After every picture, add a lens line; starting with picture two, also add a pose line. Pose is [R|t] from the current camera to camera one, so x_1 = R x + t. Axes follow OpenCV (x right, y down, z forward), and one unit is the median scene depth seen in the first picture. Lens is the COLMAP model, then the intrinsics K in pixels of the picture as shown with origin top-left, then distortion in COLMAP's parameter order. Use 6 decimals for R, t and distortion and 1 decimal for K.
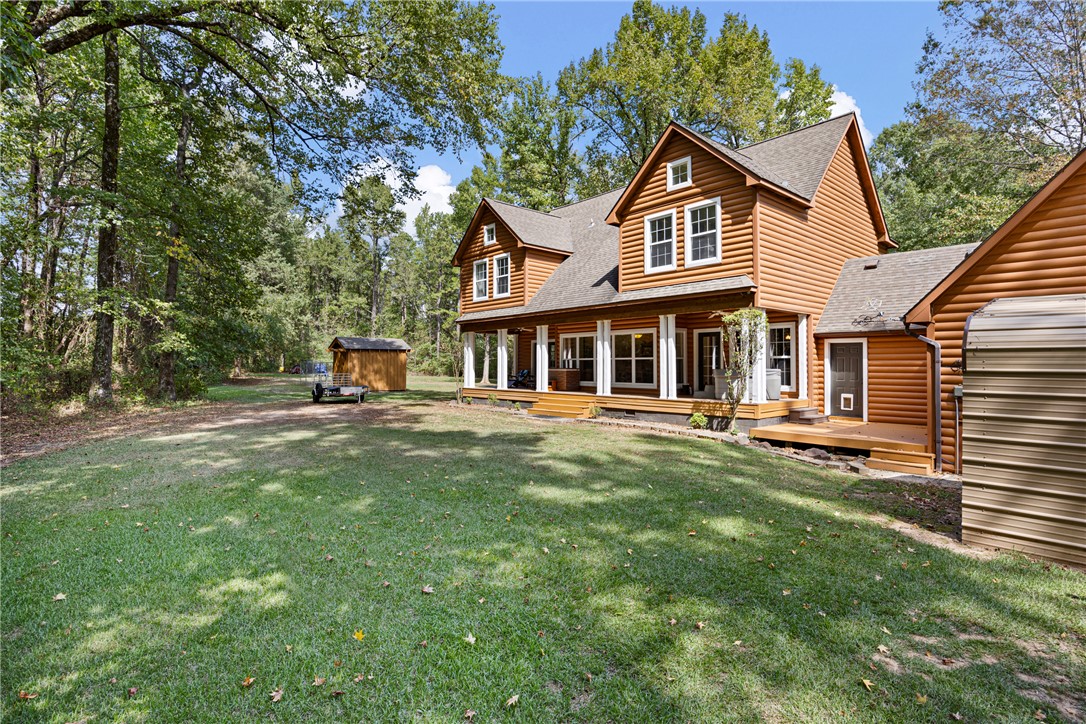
lens RADIAL K [[524.7, 0, 542.9], [0, 524.7, 361.2], [0, 0, 1]] dist [0.000482, 0.000038]
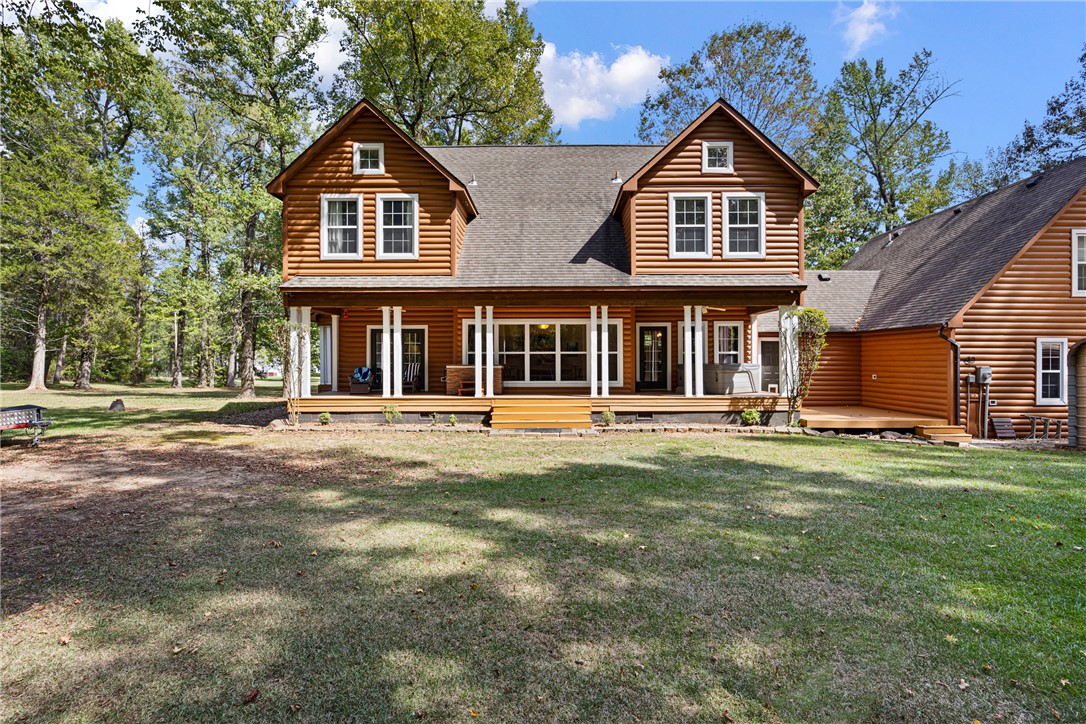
lens RADIAL K [[475.4, 0, 543.5], [0, 475.4, 362.2], [0, 0, 1]] dist [-0.005083, -0.000169]
pose [[0.665342, -0.003174, 0.746532, -0.528059], [-0.004210, 0.999959, 0.008004, 0.004921], [-0.746527, -0.008469, 0.665301, 0.599514]]
